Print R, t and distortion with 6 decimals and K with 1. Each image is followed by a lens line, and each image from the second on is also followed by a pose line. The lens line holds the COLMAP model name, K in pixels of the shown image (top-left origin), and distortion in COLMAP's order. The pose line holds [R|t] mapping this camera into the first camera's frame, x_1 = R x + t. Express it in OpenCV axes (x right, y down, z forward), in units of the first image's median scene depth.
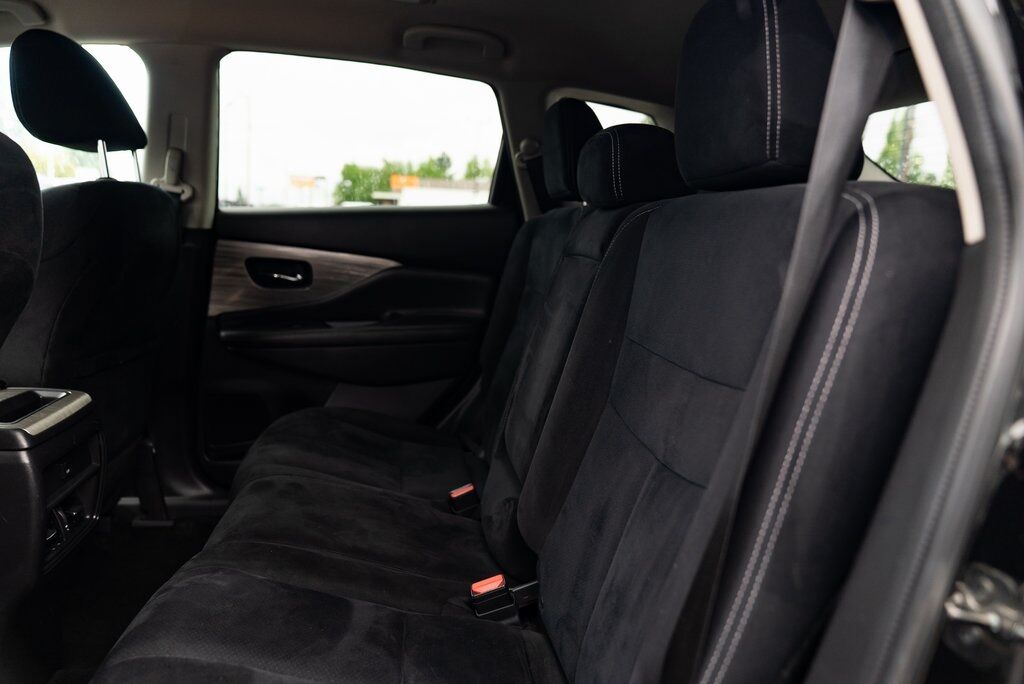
lens RADIAL K [[696.6, 0, 512.0], [0, 696.6, 342.0], [0, 0, 1]] dist [-0.036568, 0.022936]
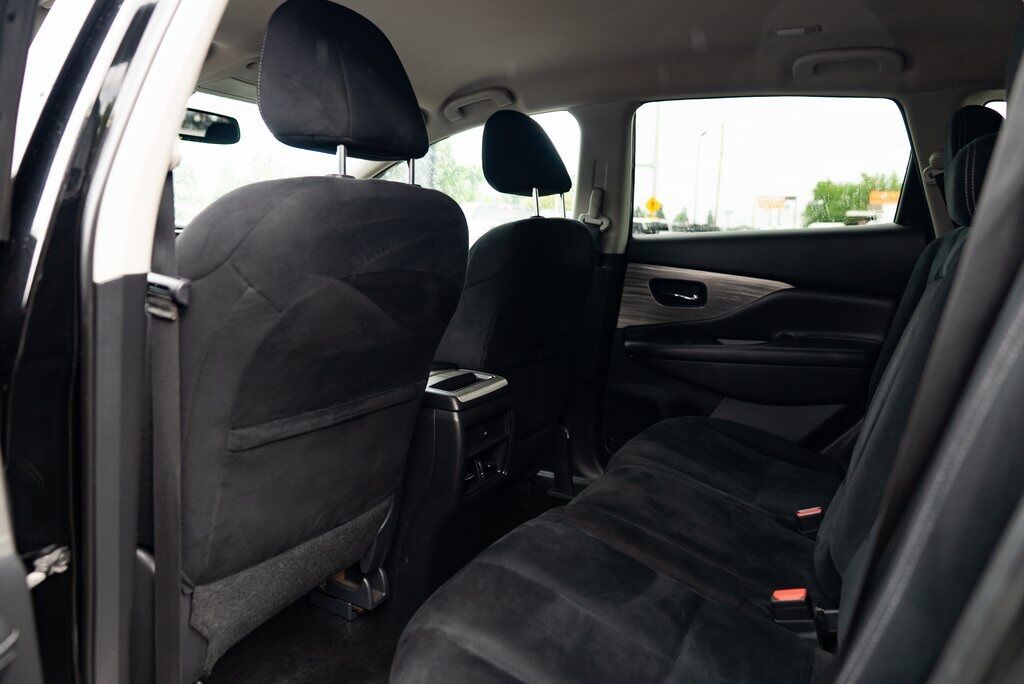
lens RADIAL K [[696.6, 0, 512.0], [0, 696.6, 342.0], [0, 0, 1]] dist [-0.036568, 0.022936]
pose [[0.800683, 0.058853, -0.596191, 0.130594], [-0.077470, 0.996979, -0.005626, 0.006974], [0.594059, 0.050691, 0.802823, -0.053003]]
